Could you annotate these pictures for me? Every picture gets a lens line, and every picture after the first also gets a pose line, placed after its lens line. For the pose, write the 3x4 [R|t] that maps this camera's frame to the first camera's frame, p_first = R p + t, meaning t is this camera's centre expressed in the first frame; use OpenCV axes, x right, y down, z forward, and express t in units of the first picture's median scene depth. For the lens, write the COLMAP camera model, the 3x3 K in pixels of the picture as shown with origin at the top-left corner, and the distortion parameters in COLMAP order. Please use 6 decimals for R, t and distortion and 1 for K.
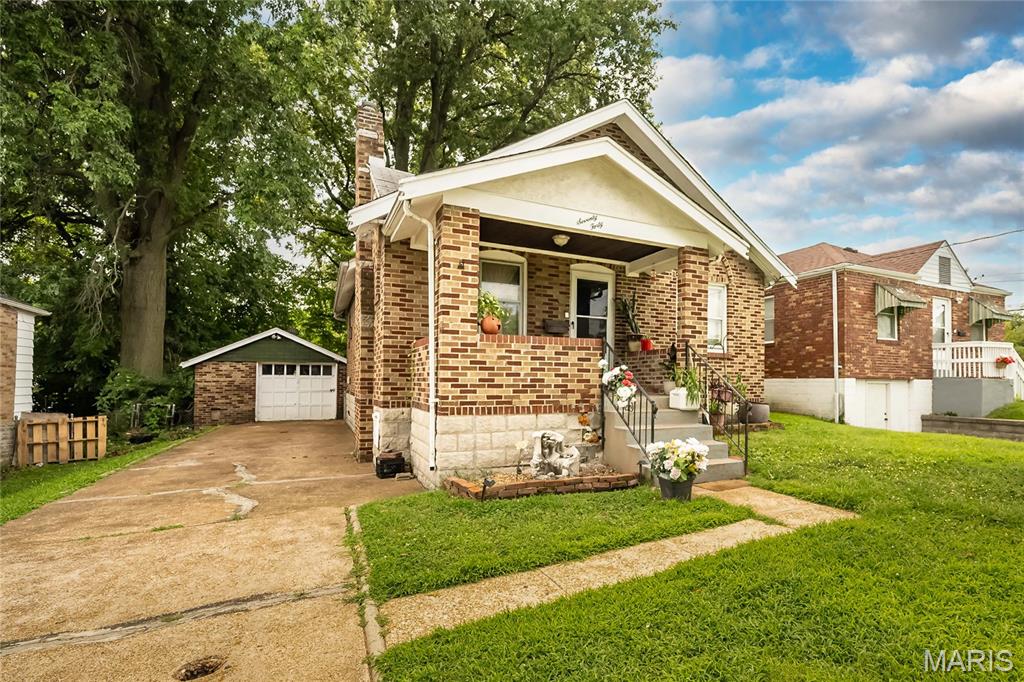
lens RADIAL K [[420.4, 0, 530.4], [0, 420.4, 372.9], [0, 0, 1]] dist [0.000307, -0.000063]
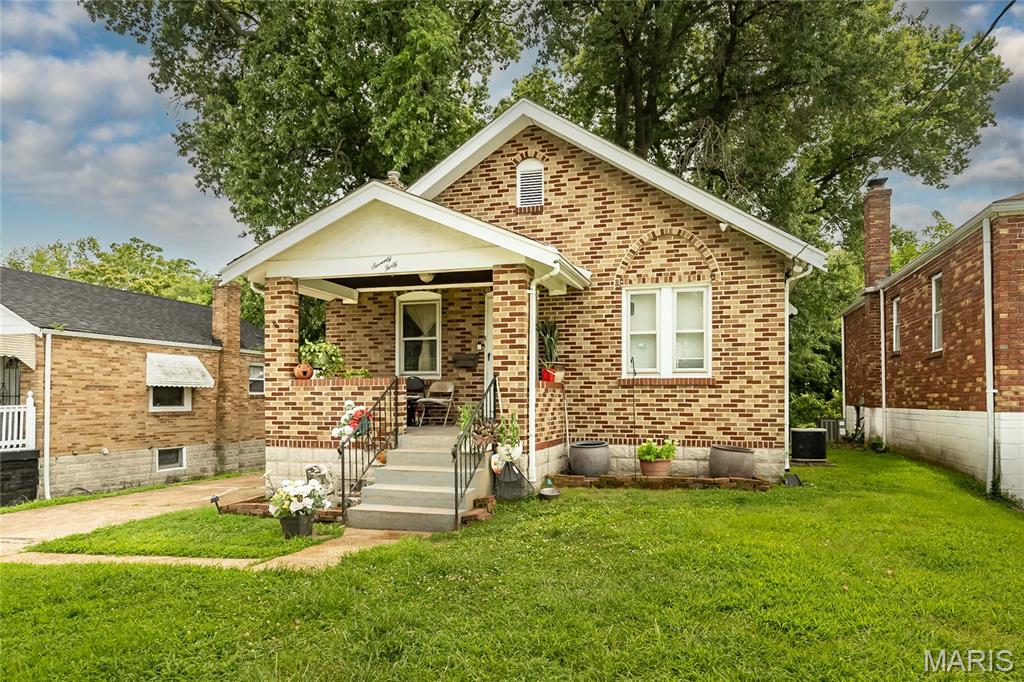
lens RADIAL K [[464.5, 0, 517.4], [0, 464.5, 400.0], [0, 0, 1]] dist [0.000299, 0.000218]
pose [[0.818781, -0.010929, -0.574002, 1.094219], [0.014728, 0.999890, 0.001971, -0.026221], [0.573917, -0.010068, 0.818851, 0.265423]]
